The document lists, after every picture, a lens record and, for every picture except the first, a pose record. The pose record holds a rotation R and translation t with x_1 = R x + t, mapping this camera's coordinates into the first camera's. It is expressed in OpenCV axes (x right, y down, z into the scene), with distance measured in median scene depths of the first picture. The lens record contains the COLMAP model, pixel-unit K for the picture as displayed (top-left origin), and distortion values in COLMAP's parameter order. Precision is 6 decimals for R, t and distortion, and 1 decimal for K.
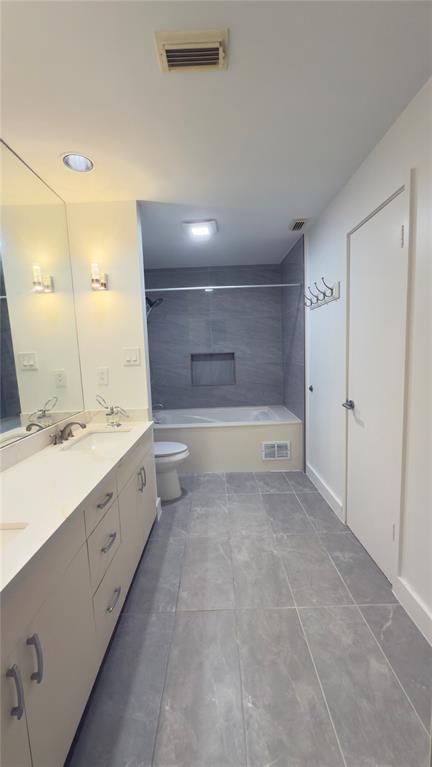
lens RADIAL K [[312.4, 0, 216.0], [0, 312.4, 383.5], [0, 0, 1]] dist [0.000776, 0.000270]
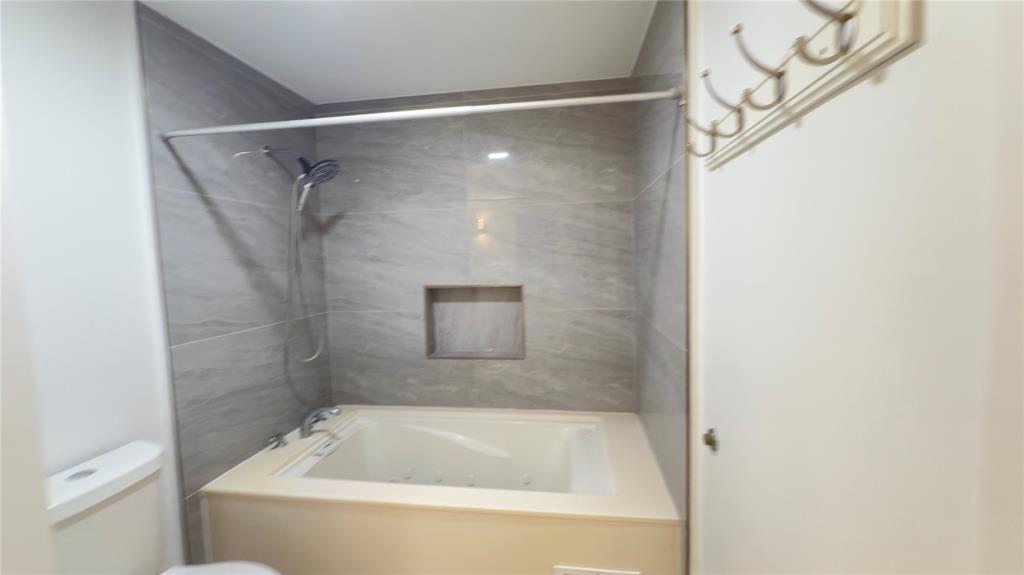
lens RADIAL K [[410.0, 0, 512.1], [0, 410.0, 277.6], [0, 0, 1]] dist [0.000348, 0.000046]
pose [[0.989626, 0.019340, -0.142358, 0.217600], [-0.027363, 0.998132, -0.054618, -0.135963], [0.141036, 0.057947, 0.988307, 0.742894]]
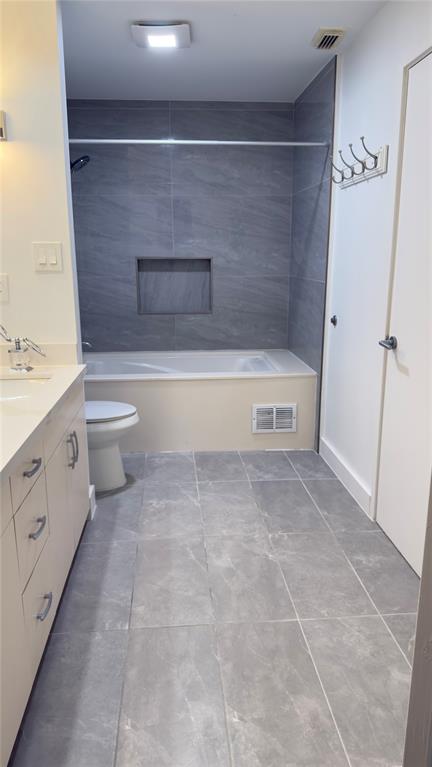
lens RADIAL K [[556.0, 0, 214.5], [0, 556.0, 388.4], [0, 0, 1]] dist [0.102234, -0.166074]
pose [[0.996233, 0.013999, 0.085576, -0.038095], [-0.024704, 0.991805, 0.125348, 0.021682], [-0.083120, -0.126990, 0.988415, -0.139188]]
